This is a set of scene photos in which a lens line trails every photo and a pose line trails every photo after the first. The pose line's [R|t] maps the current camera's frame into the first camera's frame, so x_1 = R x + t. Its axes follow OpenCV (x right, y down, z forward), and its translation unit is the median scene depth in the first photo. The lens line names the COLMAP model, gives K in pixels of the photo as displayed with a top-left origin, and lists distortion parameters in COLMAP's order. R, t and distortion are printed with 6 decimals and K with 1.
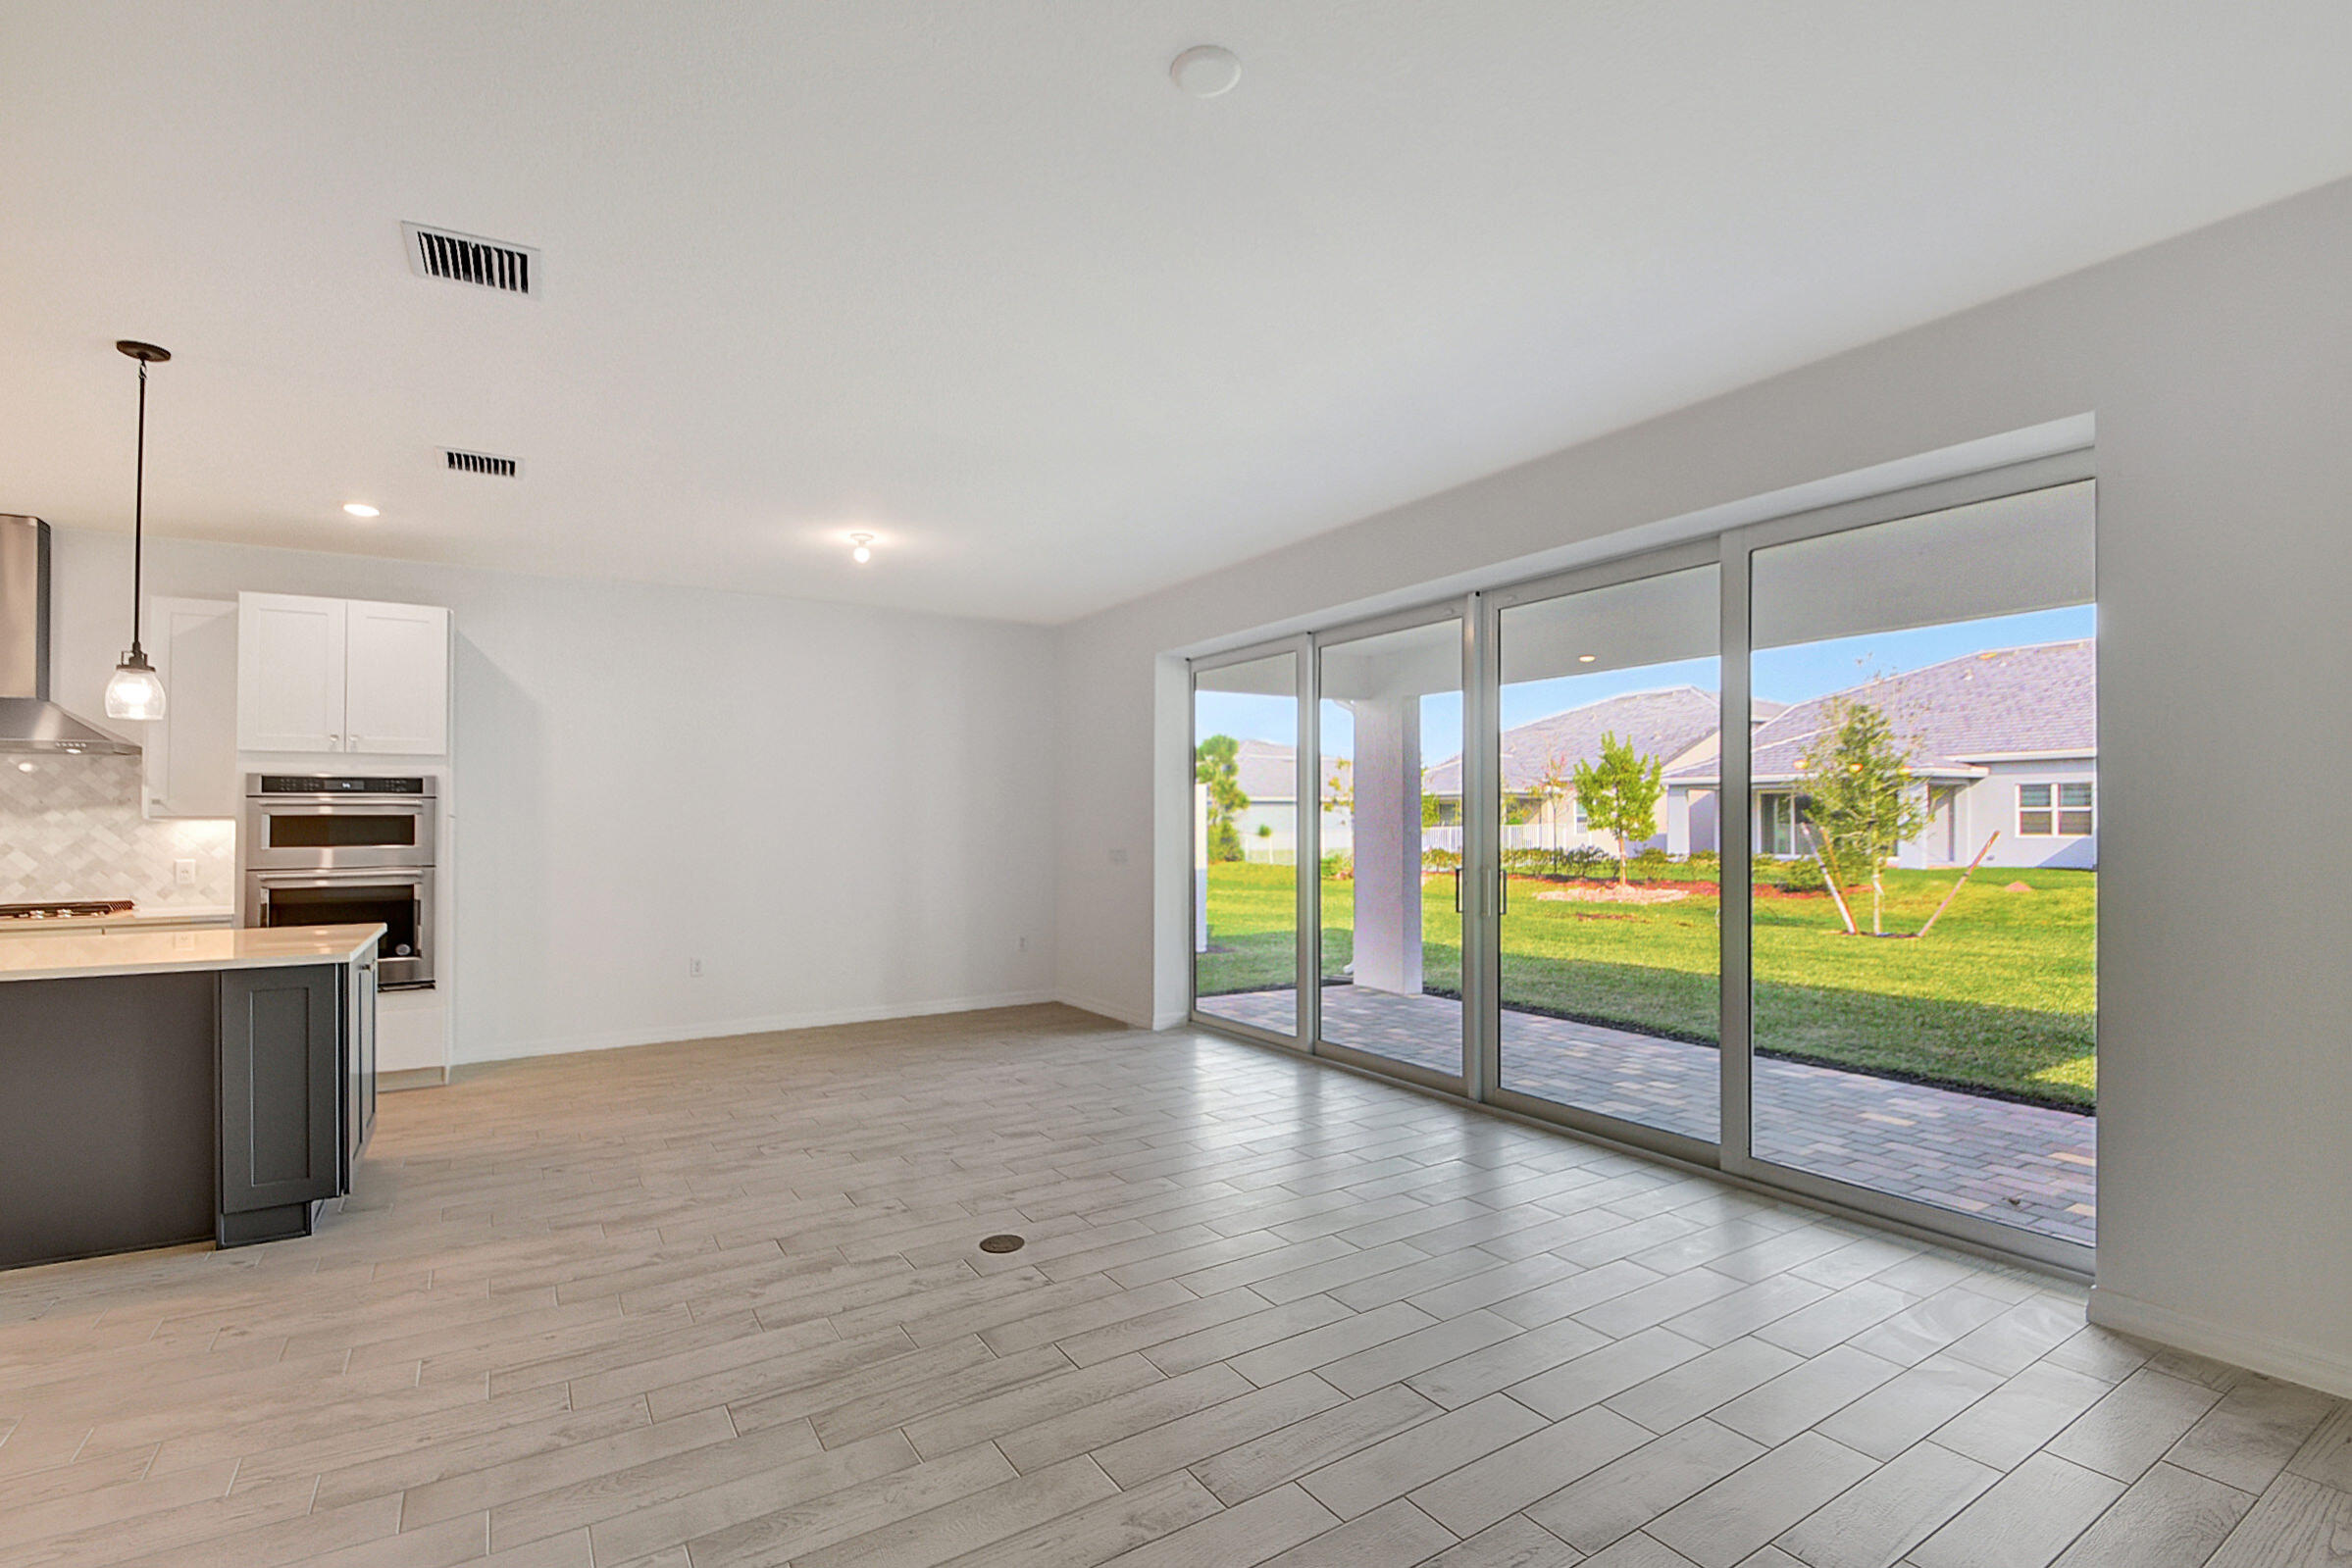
lens RADIAL K [[1056.9, 0, 1153.9], [0, 1056.9, 820.3], [0, 0, 1]] dist [0.012089, -0.013702]
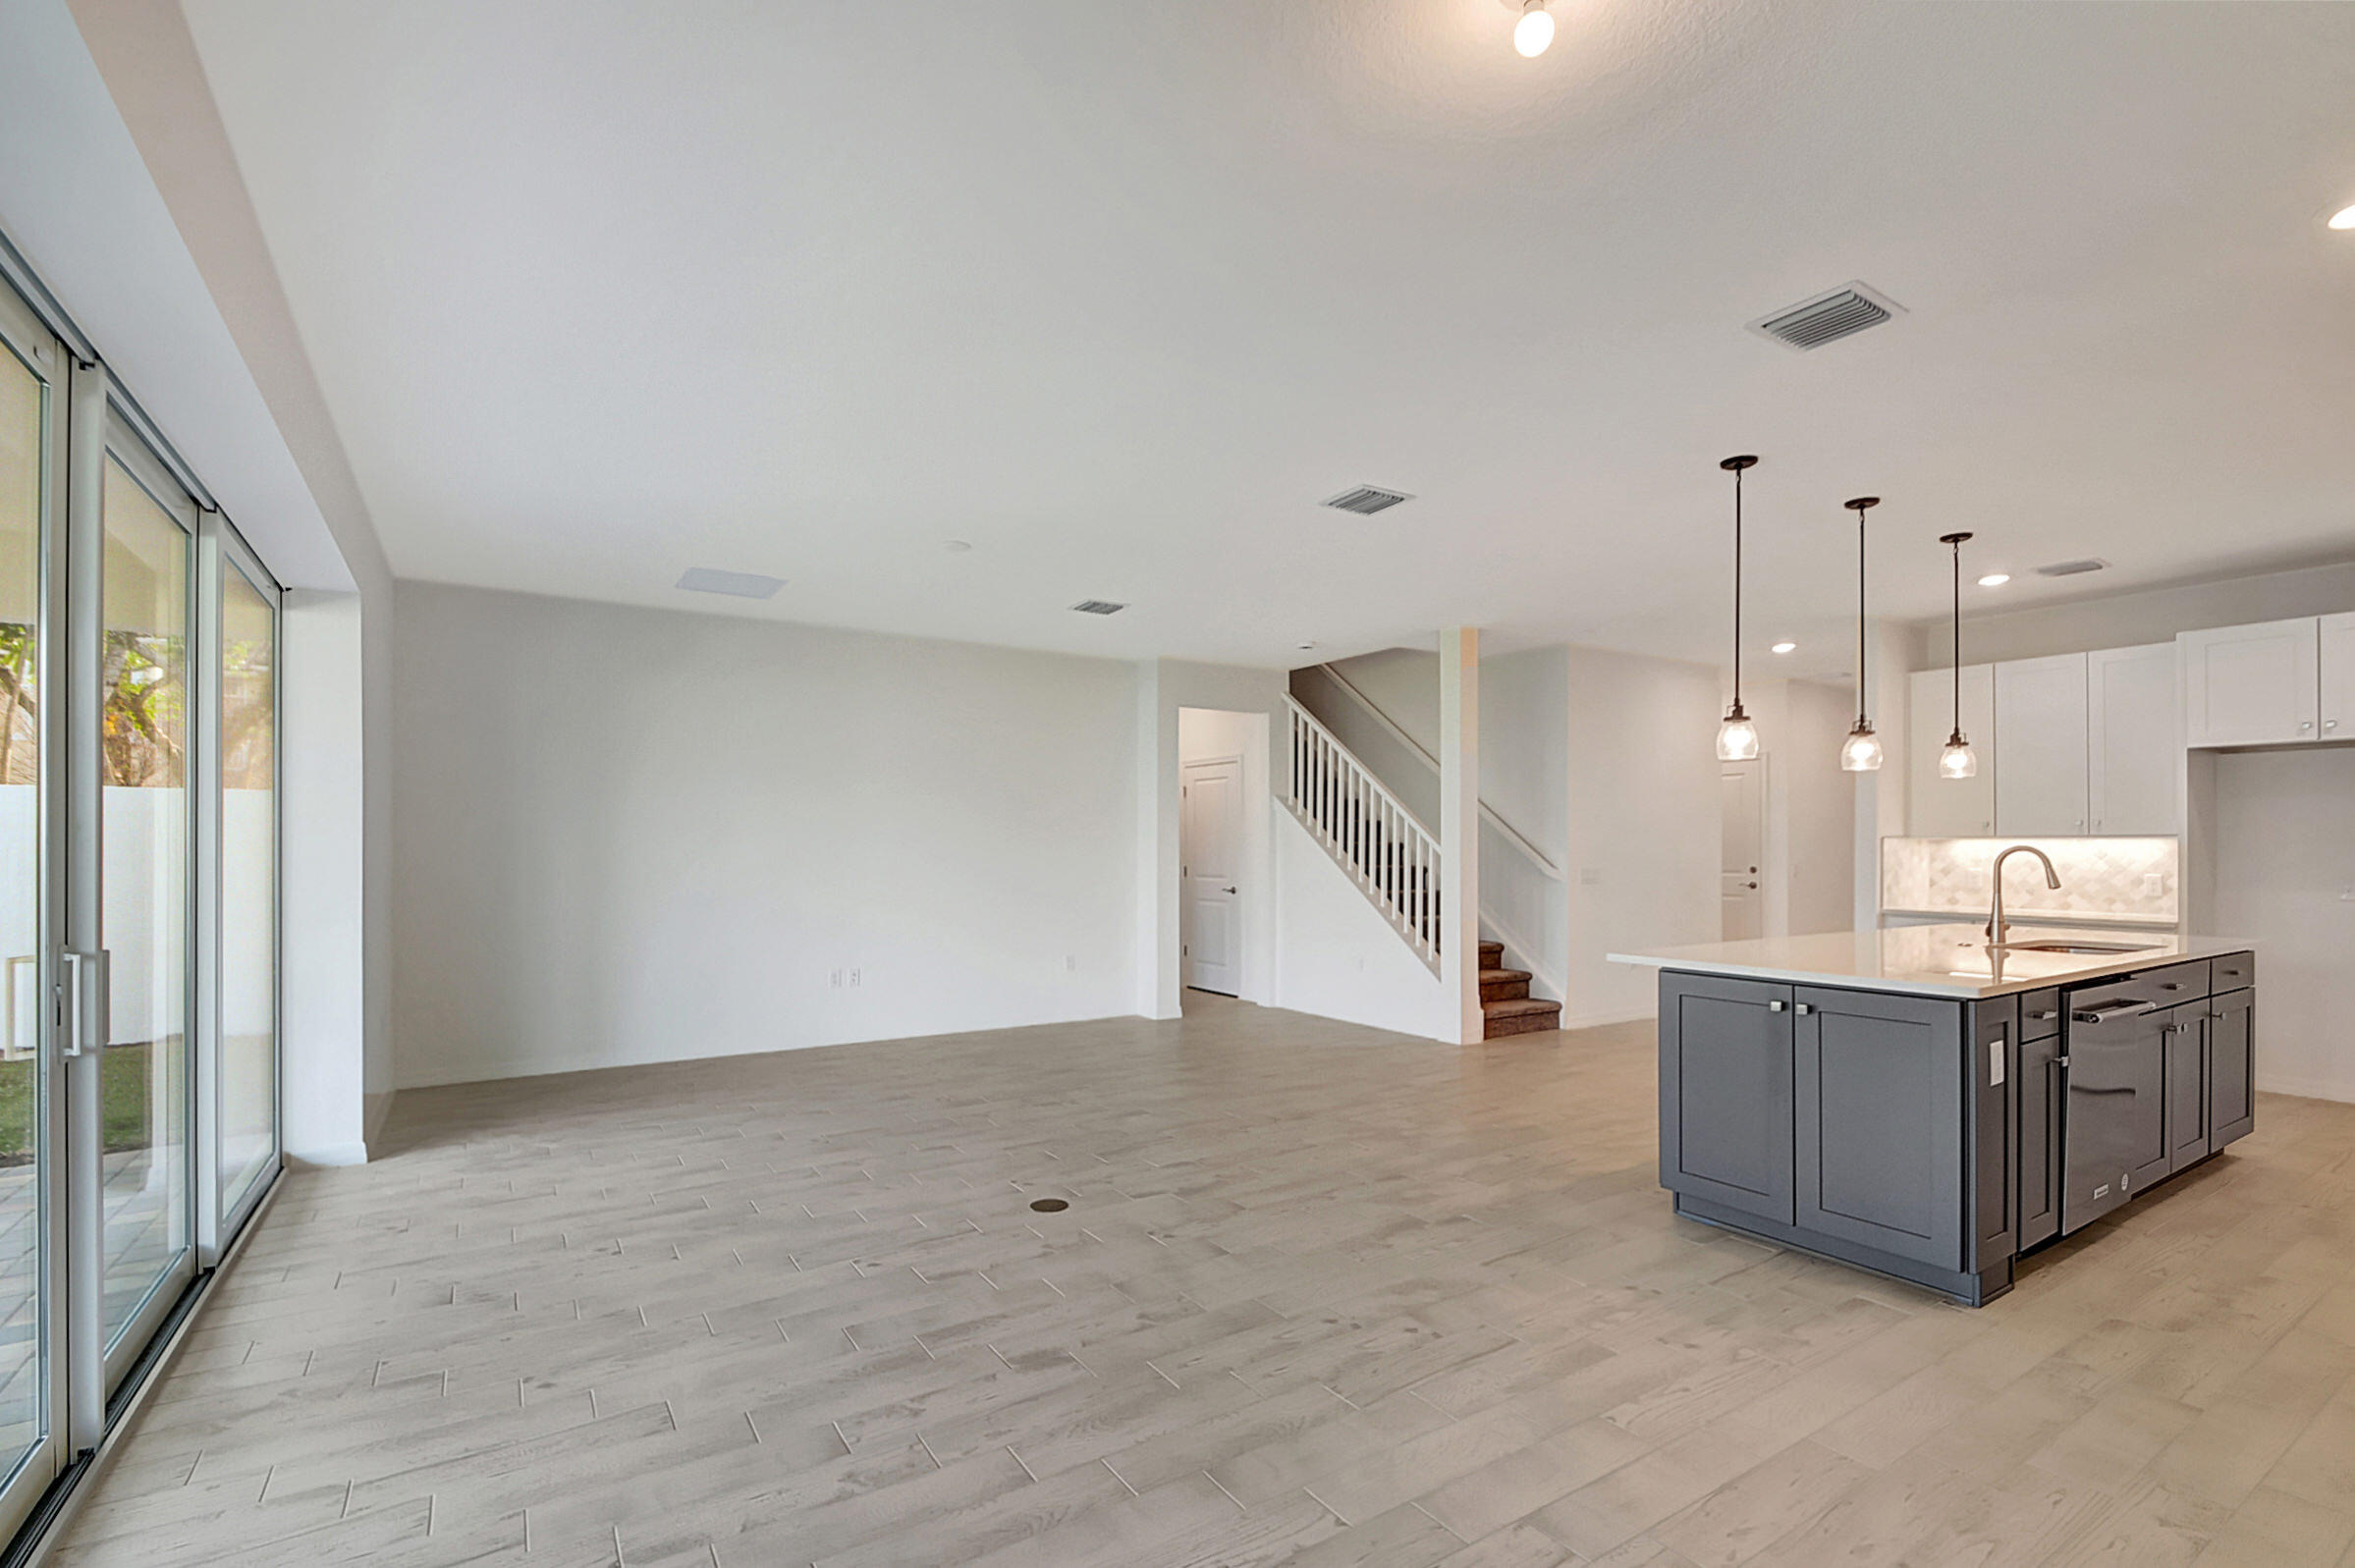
lens RADIAL K [[1058.2, 0, 1155.3], [0, 1058.2, 820.4], [0, 0, 1]] dist [0.012089, -0.013702]
pose [[-0.999933, 0.007123, -0.009073, -0.172872], [0.007369, 0.999598, -0.027393, 0.005677], [0.008874, -0.027458, -0.999584, 1.490377]]
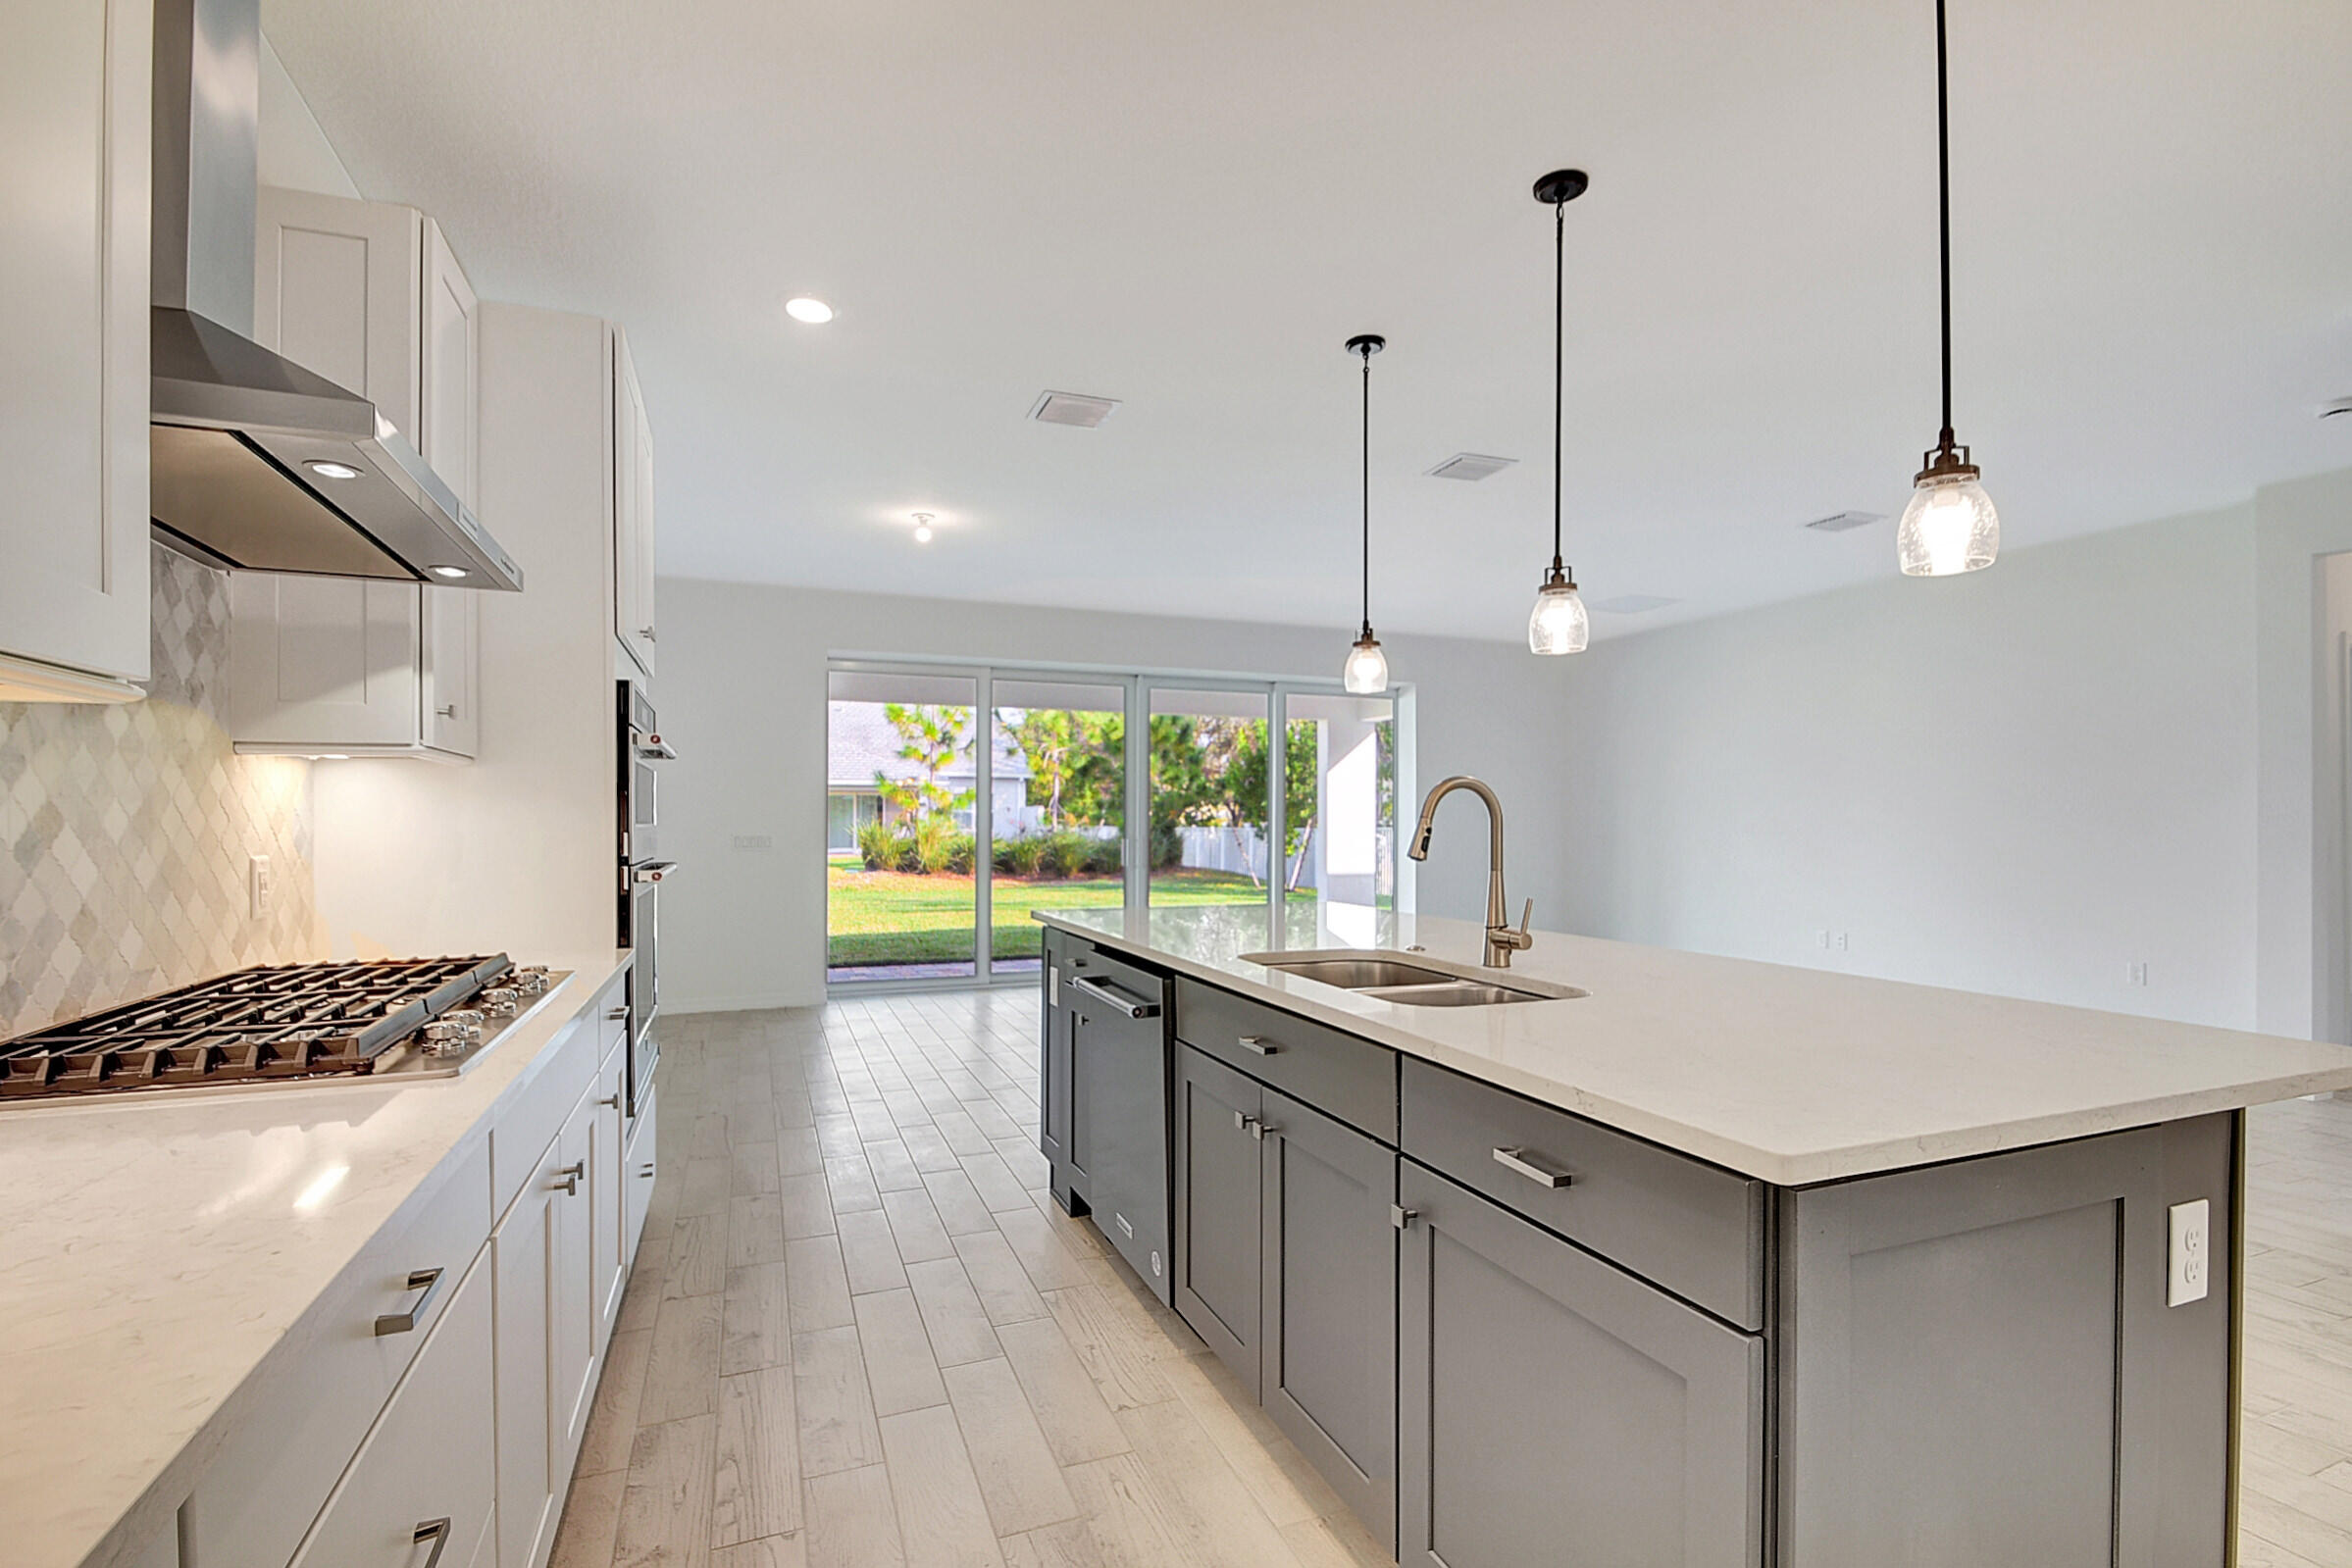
lens RADIAL K [[1052.0, 0, 1179.6], [0, 1052.0, 817.4], [0, 0, 1]] dist [0.013104, -0.000005]
pose [[0.168225, 0.009519, 0.985703, -1.348831], [-0.002544, 0.999954, -0.009222, 0.026633], [-0.985745, -0.000956, 0.168242, 0.660766]]
